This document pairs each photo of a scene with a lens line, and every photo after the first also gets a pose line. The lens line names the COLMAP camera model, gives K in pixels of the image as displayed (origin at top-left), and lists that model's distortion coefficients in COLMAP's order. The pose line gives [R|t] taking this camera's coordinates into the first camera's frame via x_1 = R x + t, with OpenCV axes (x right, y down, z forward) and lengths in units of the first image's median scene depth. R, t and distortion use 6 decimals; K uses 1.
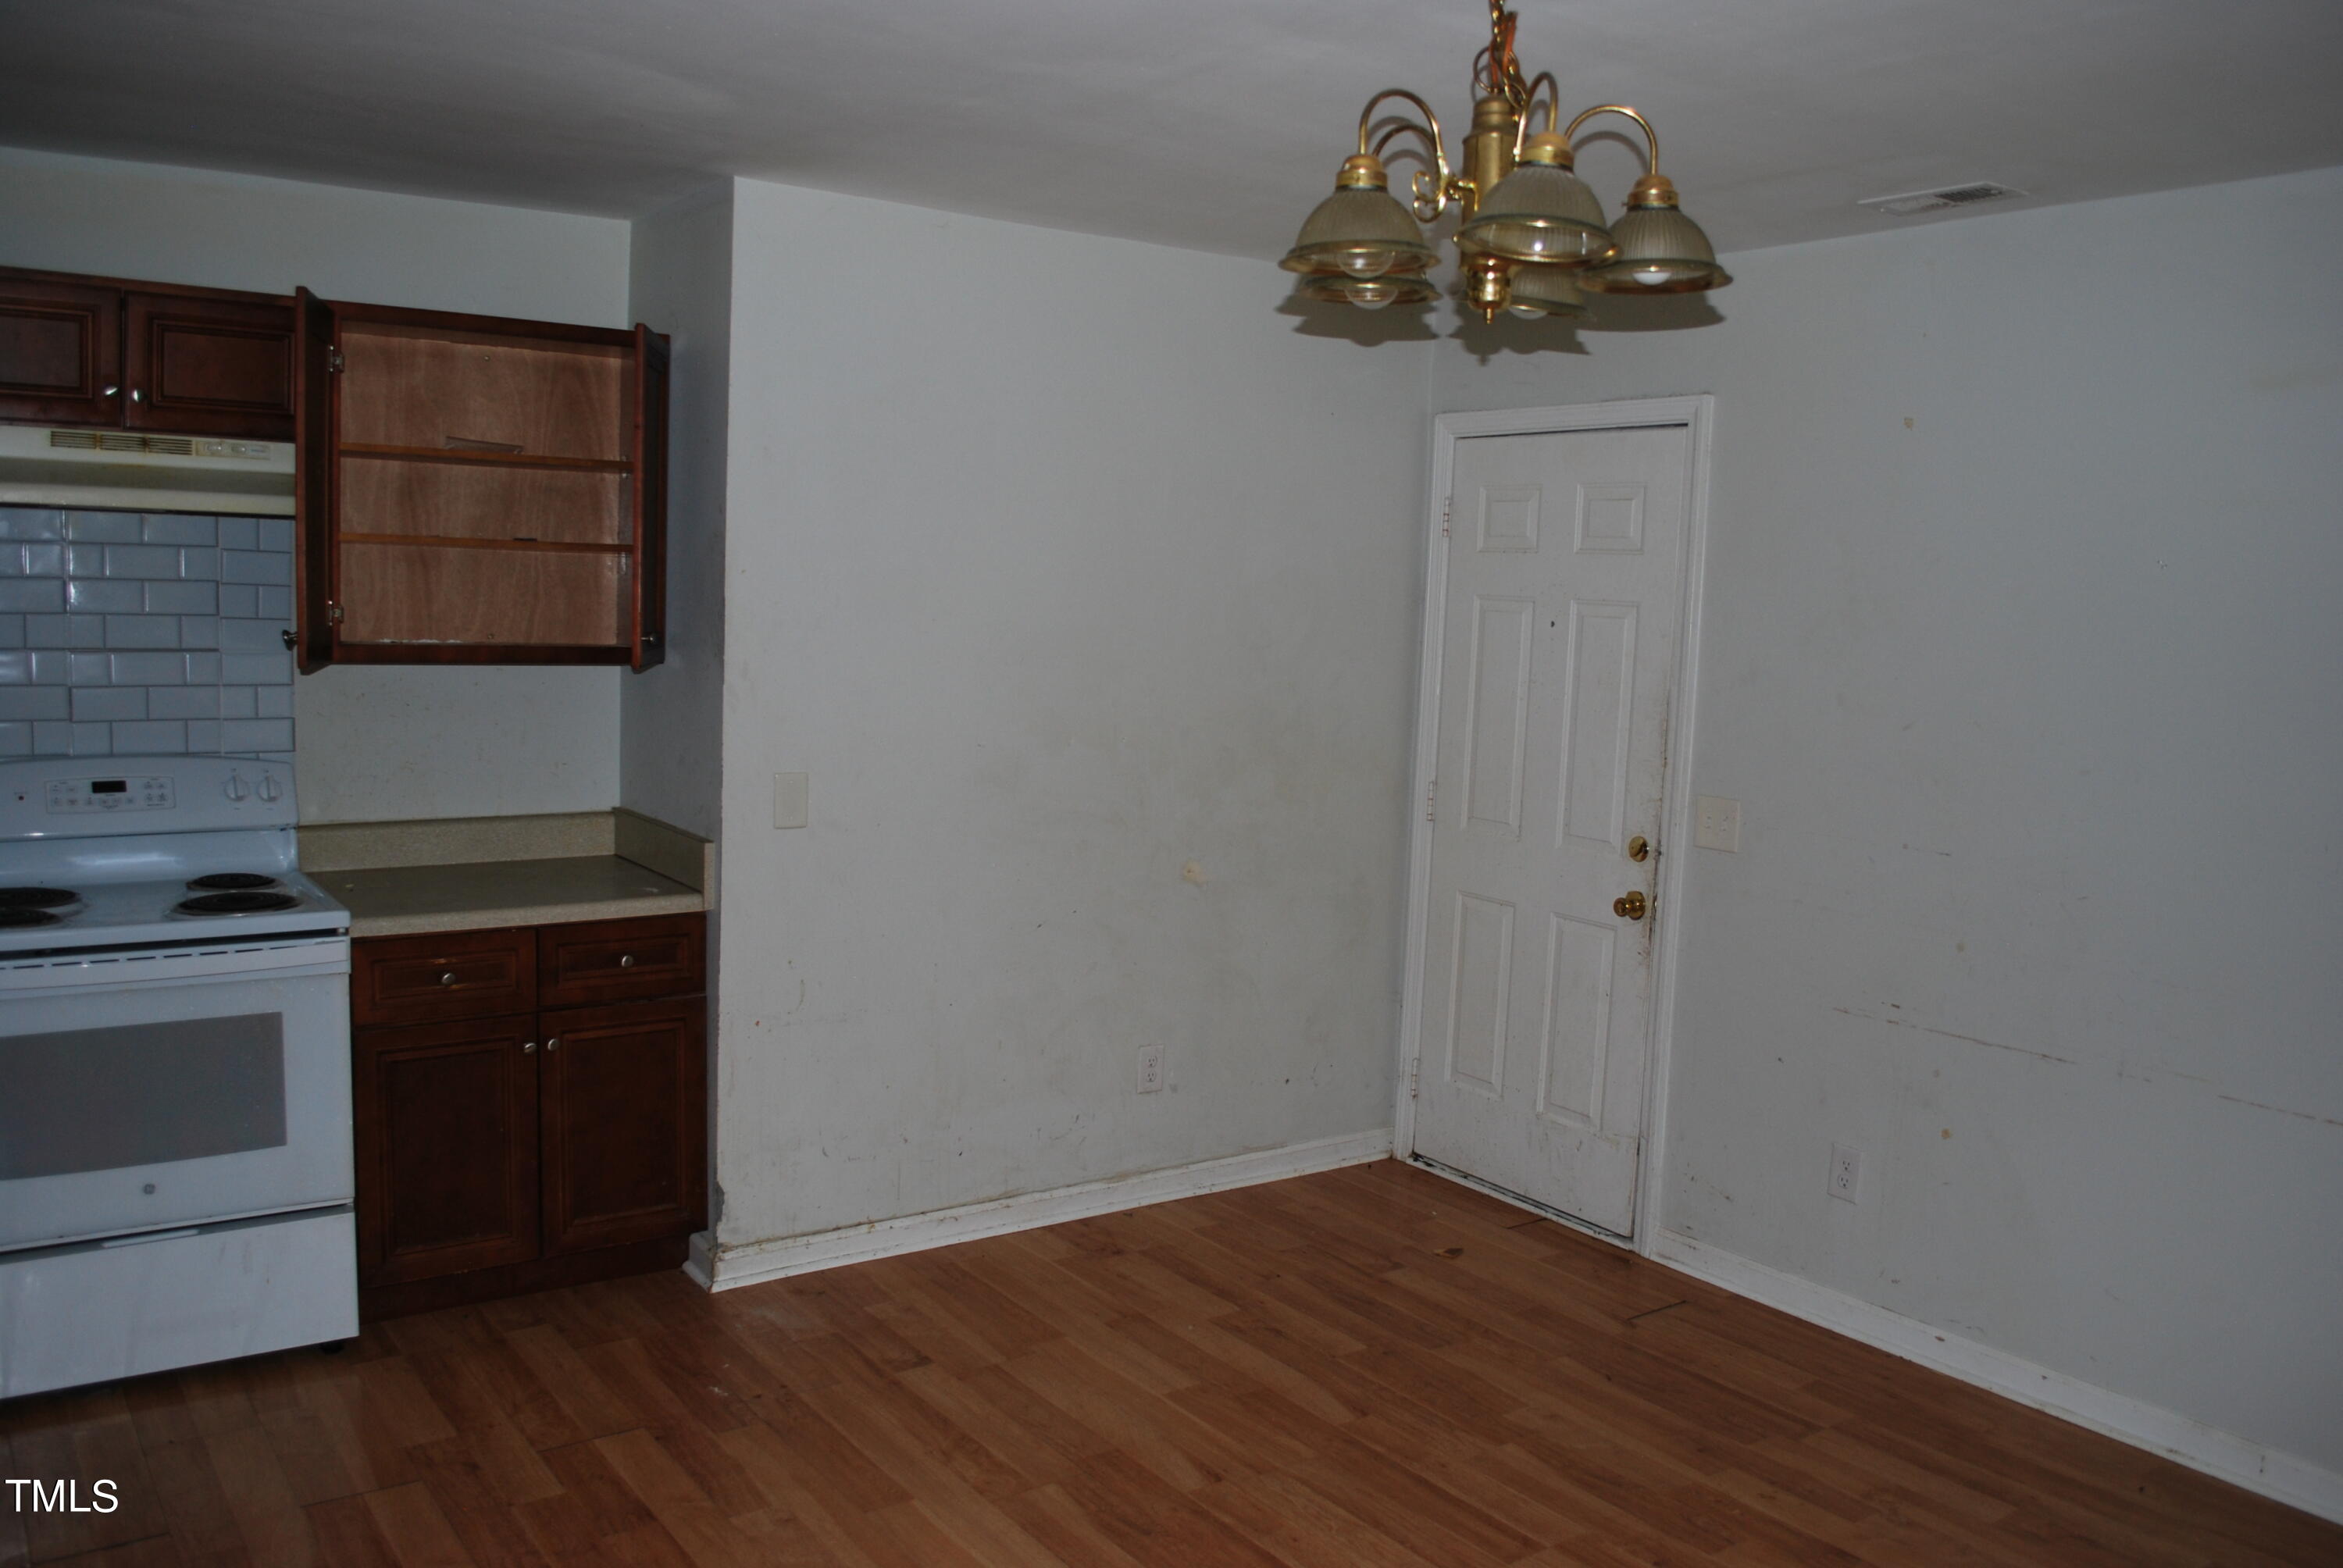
lens RADIAL K [[1895.2, 0, 1171.5], [0, 1895.2, 784.0], [0, 0, 1]] dist [-0.058621, 0.001756]
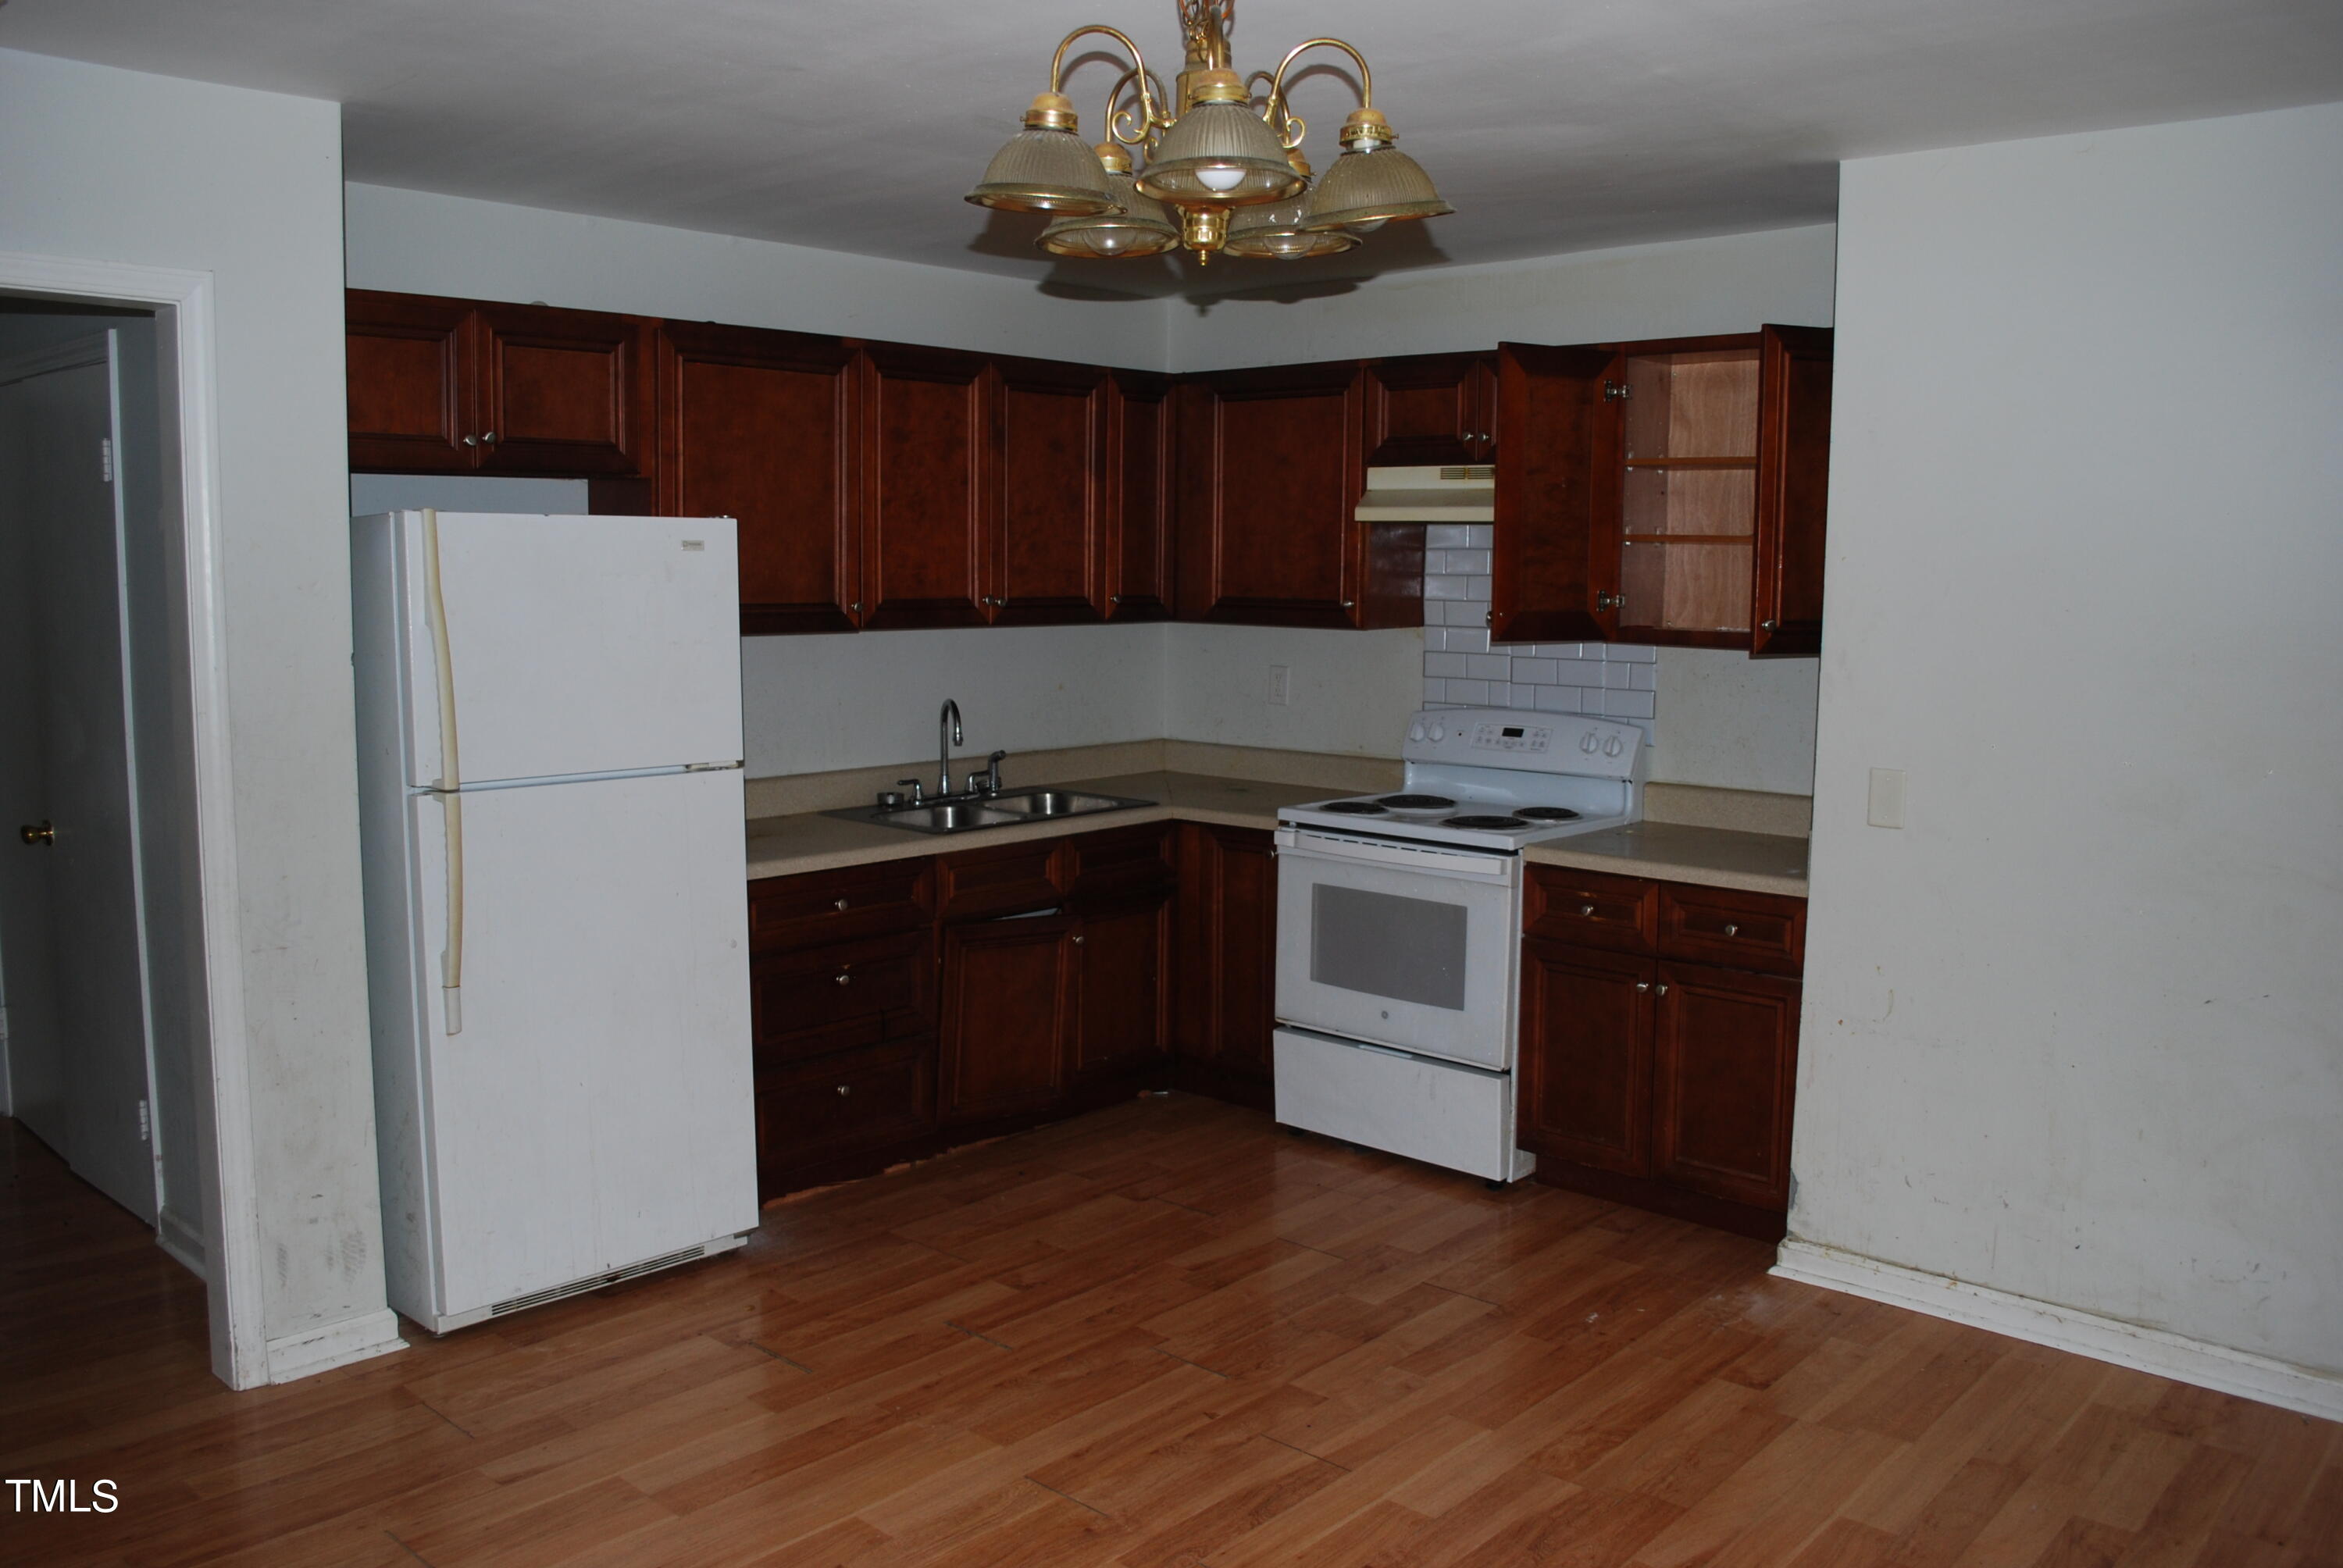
lens RADIAL K [[1870.8, 0, 1171.5], [0, 1870.8, 784.0], [0, 0, 1]] dist [-0.040681, 0.002447]
pose [[0.209494, 0.084938, -0.974114, 0.677837], [-0.105410, 0.992376, 0.063860, -0.021529], [0.972112, 0.089303, 0.216850, 0.475660]]
